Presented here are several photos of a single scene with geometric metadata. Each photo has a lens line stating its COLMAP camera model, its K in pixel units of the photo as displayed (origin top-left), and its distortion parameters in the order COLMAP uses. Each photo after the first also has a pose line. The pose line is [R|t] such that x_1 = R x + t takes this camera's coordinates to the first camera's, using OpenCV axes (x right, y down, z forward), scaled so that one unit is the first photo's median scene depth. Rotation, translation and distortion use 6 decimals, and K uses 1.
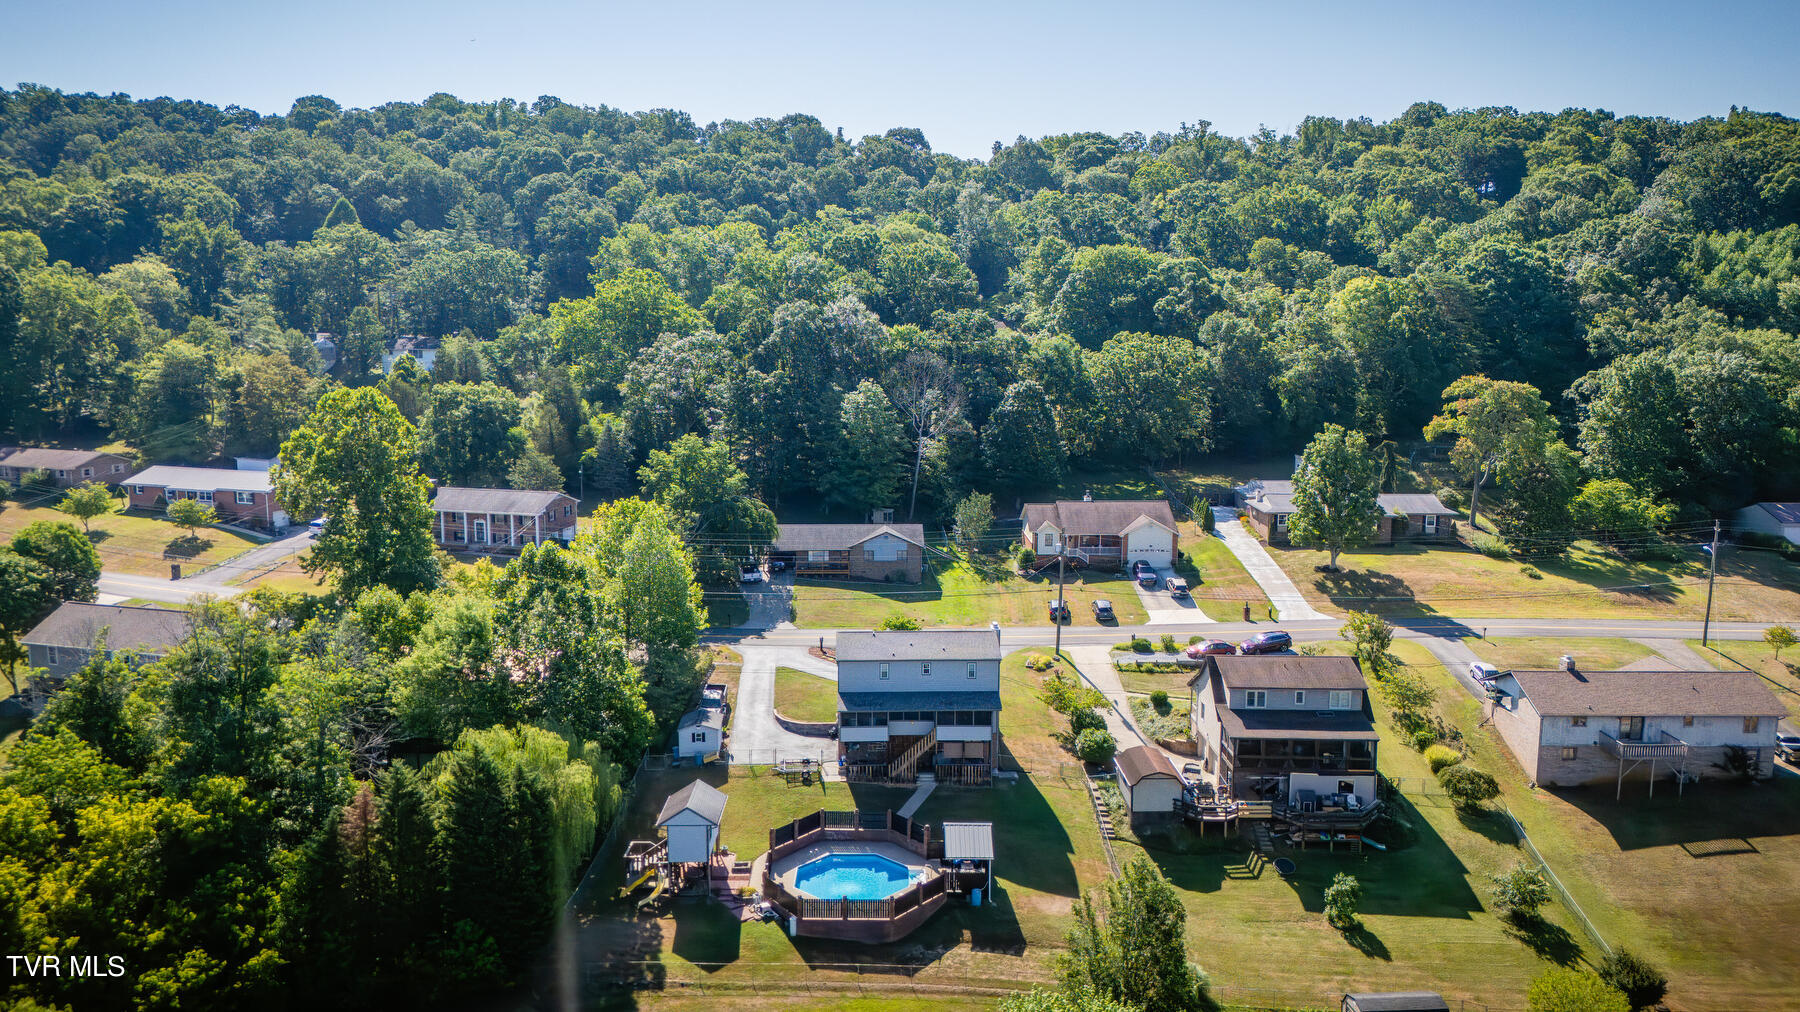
lens RADIAL K [[1332.1, 0, 894.5], [0, 1332.1, 509.2], [0, 0, 1]] dist [0.072151, -0.072139]
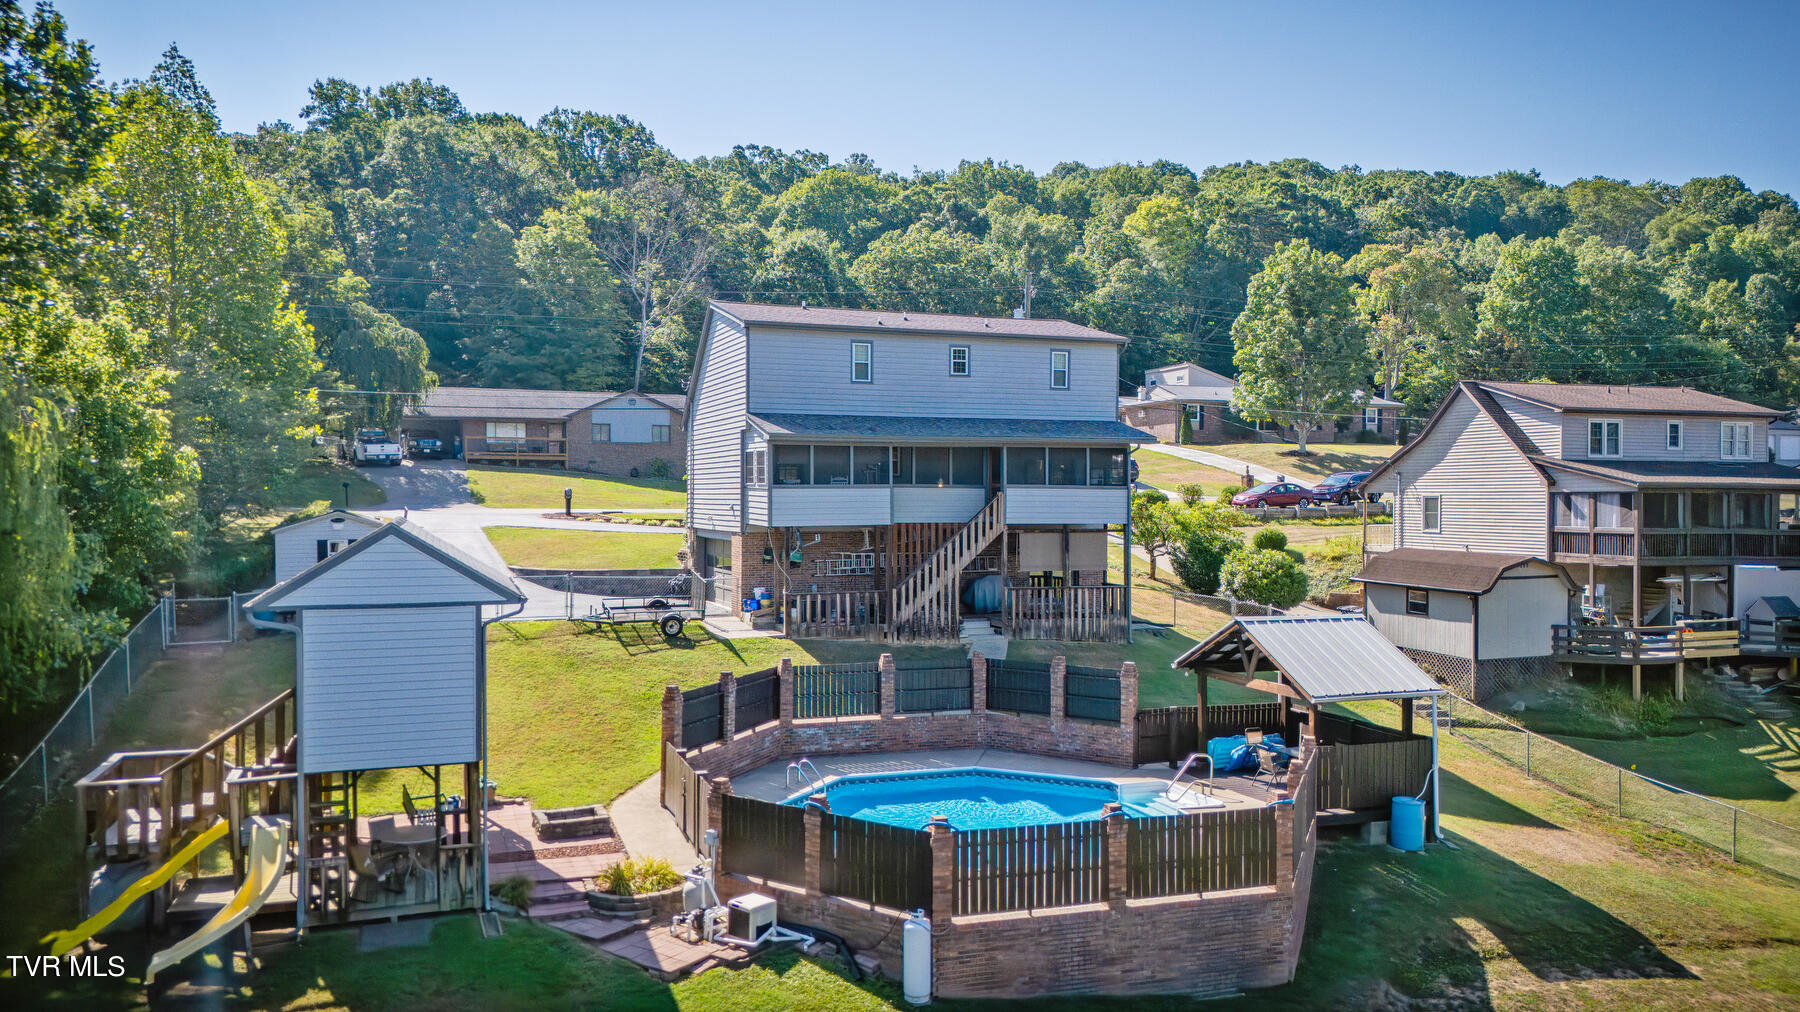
lens RADIAL K [[1324.9, 0, 895.6], [0, 1324.9, 521.1], [0, 0, 1]] dist [0.067169, -0.075884]
pose [[0.945217, -0.008987, 0.326319, -0.126281], [0.052097, 0.990962, -0.123613, 0.218993], [-0.322258, 0.133841, 0.937142, 0.644148]]
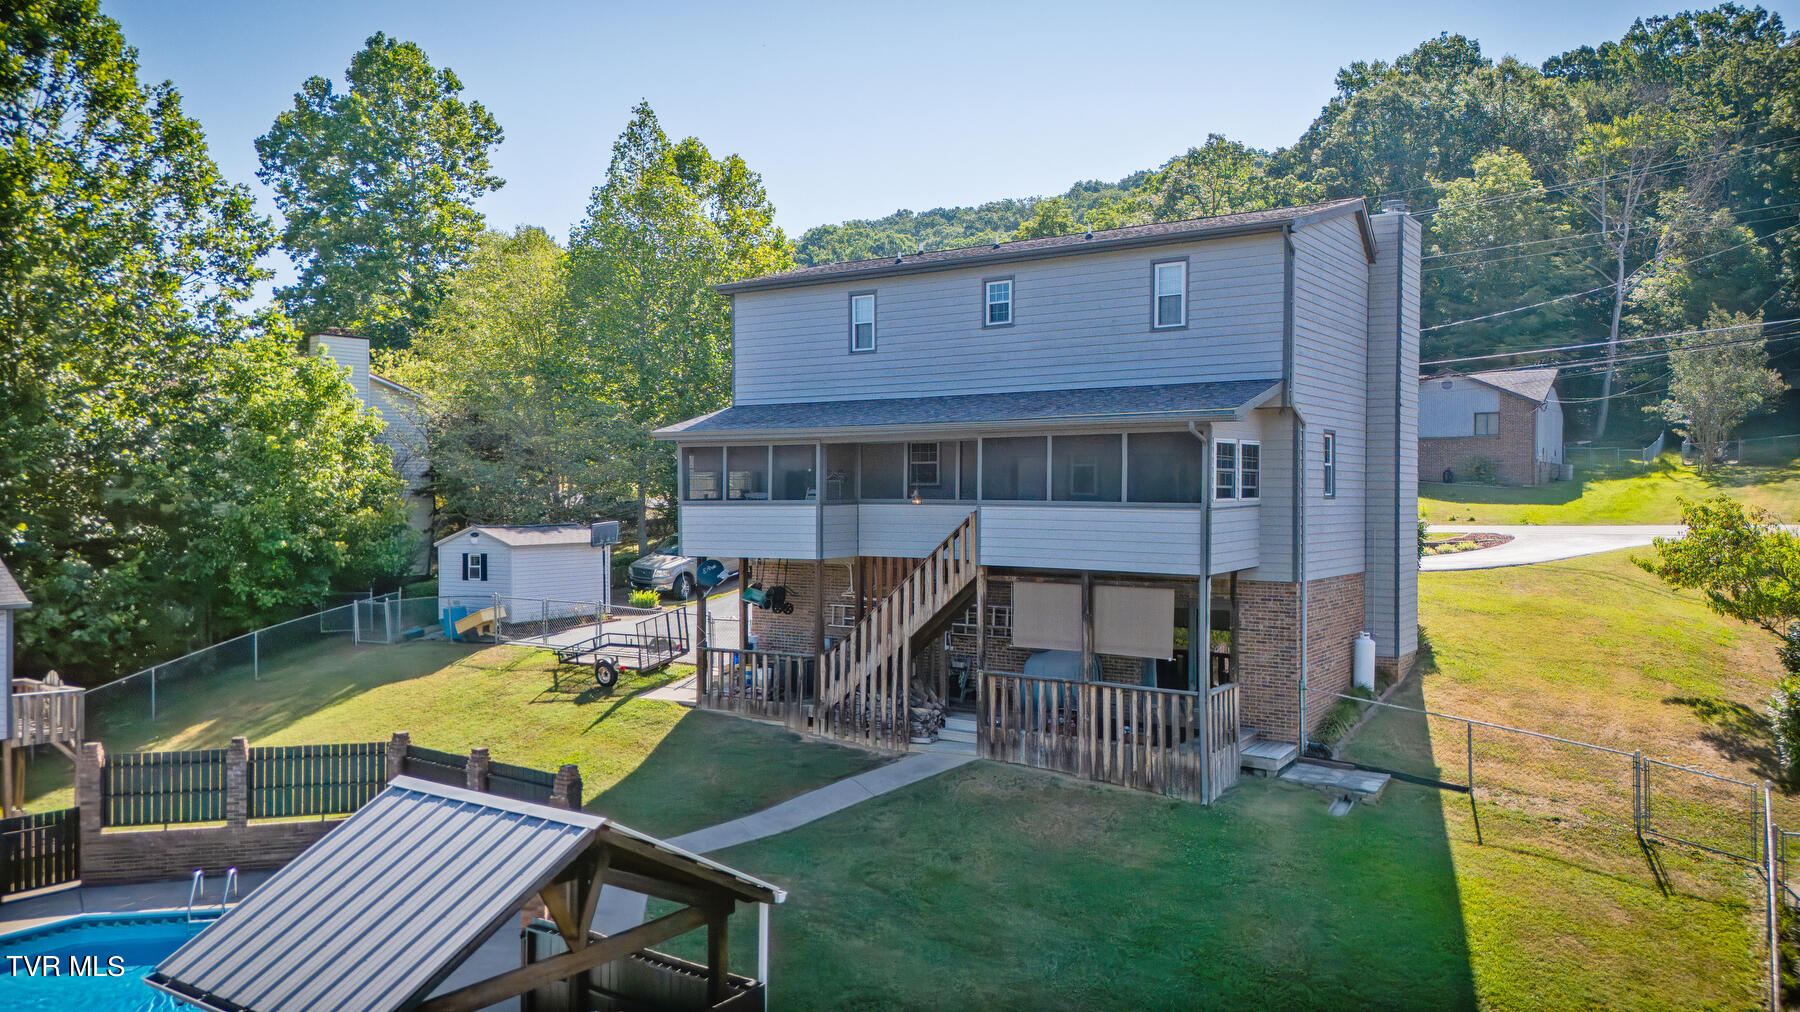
lens RADIAL K [[1324.9, 0, 891.6], [0, 1324.9, 513.5], [0, 0, 1]] dist [0.067169, -0.075884]
pose [[0.808338, 0.004675, -0.588700, 0.156981], [-0.087467, 0.989824, -0.112240, 0.192026], [0.582184, 0.142220, 0.800521, 0.799868]]
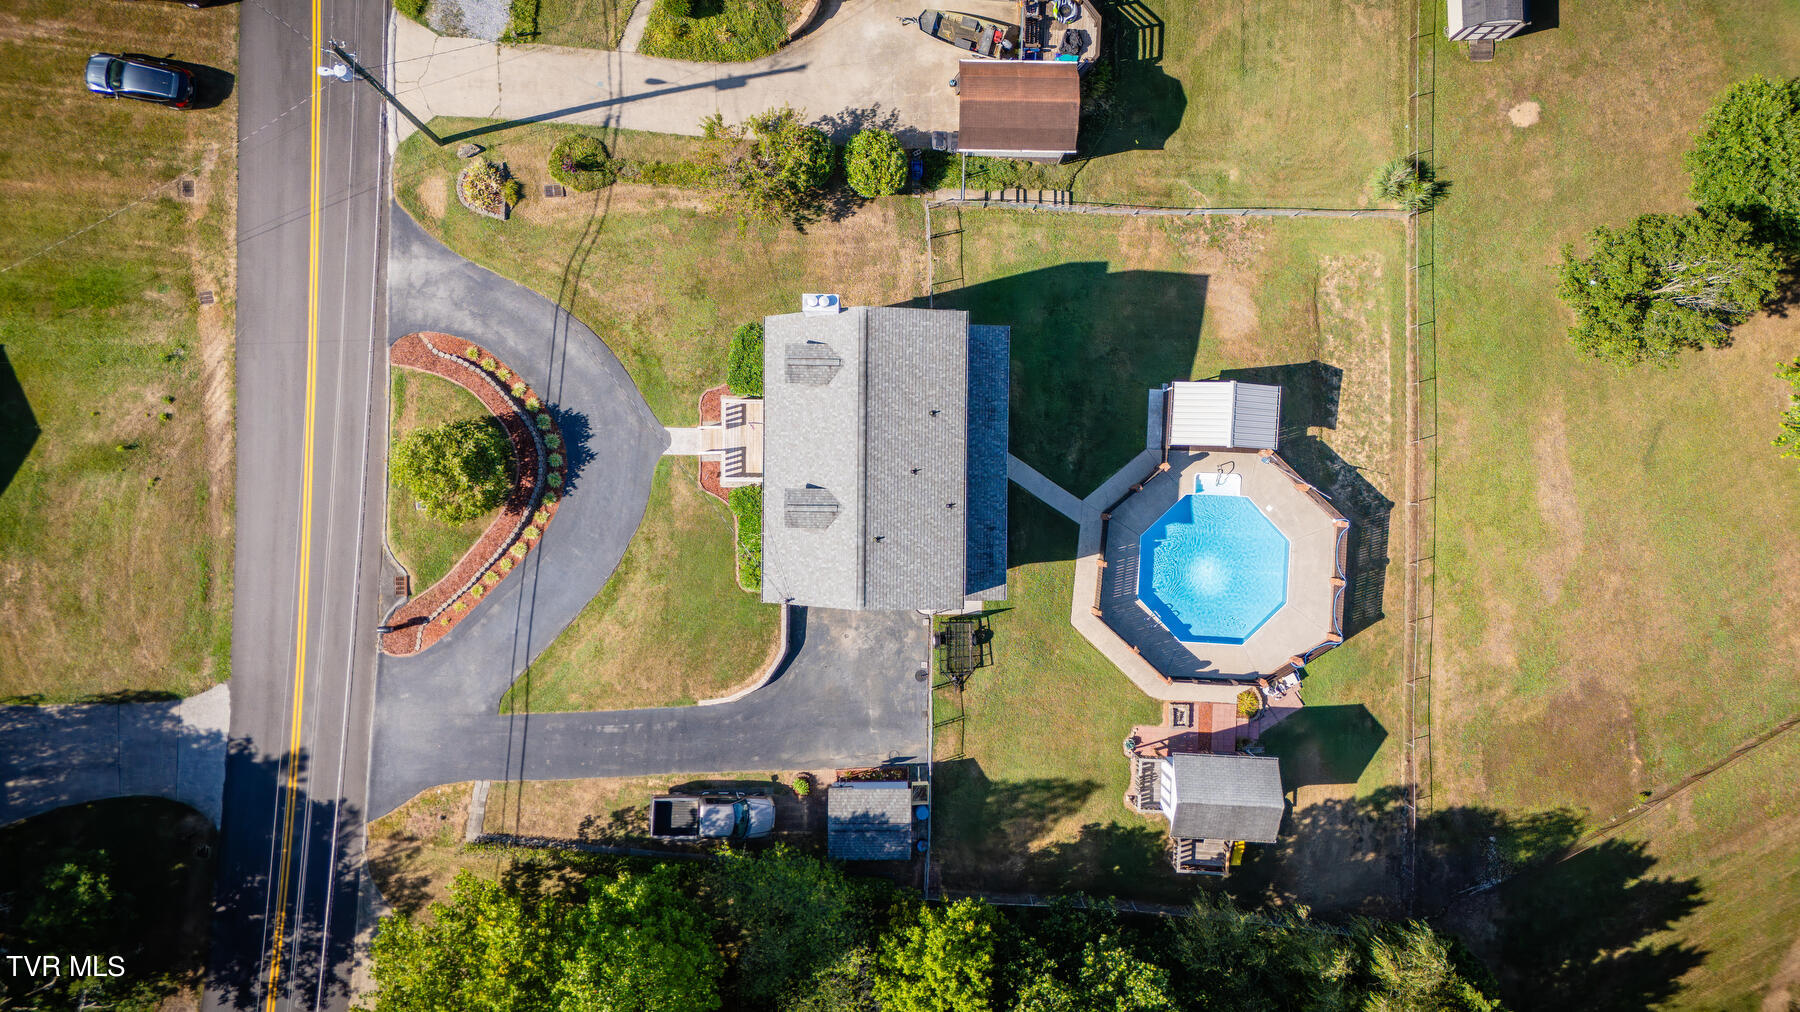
lens RADIAL K [[1332.1, 0, 914.9], [0, 1332.1, 508.9], [0, 0, 1]] dist [0.072151, -0.072139]
pose [[0.046985, -0.998882, -0.005171, -0.001028], [0.139220, 0.001422, 0.990260, -0.445255], [-0.989146, -0.047248, 0.139131, 0.944383]]
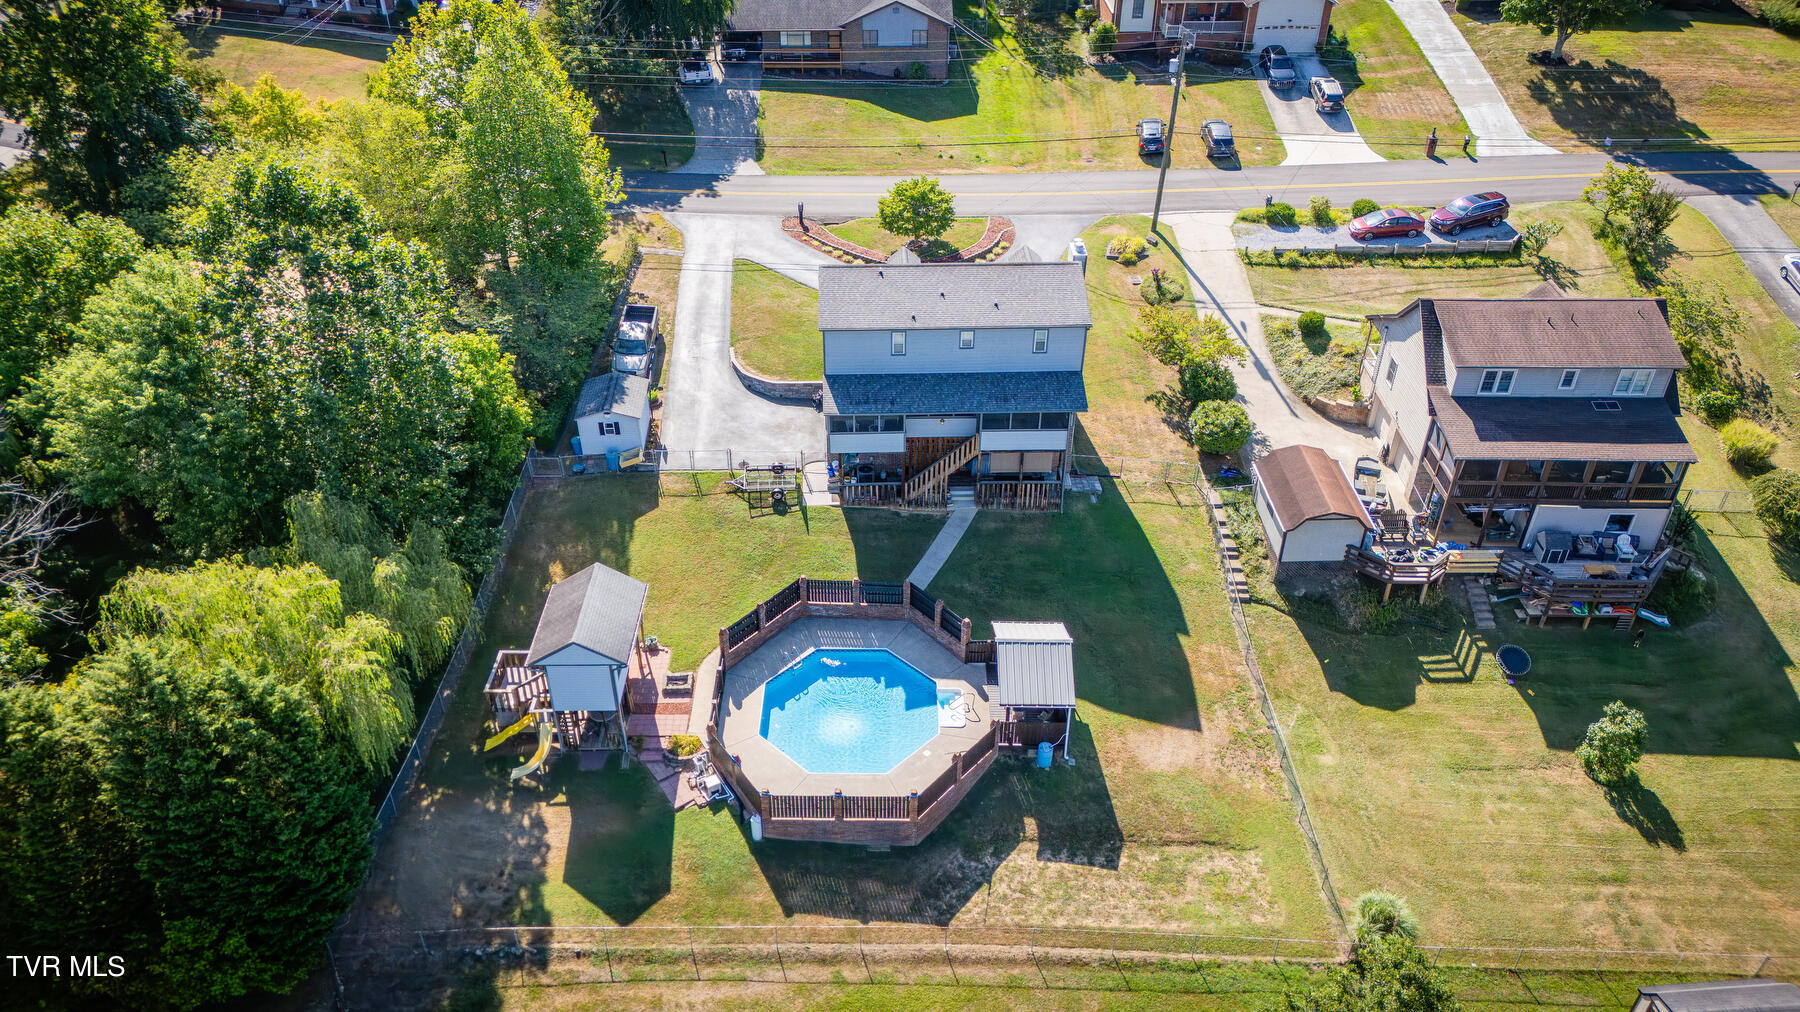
lens RADIAL K [[1332.1, 0, 899.3], [0, 1332.1, 512.6], [0, 0, 1]] dist [0.072151, -0.072139]
pose [[0.999994, 0.002330, 0.002522, -0.008782], [-0.003220, 0.891550, 0.452910, -0.086960], [-0.001193, -0.452916, 0.891553, 0.420349]]
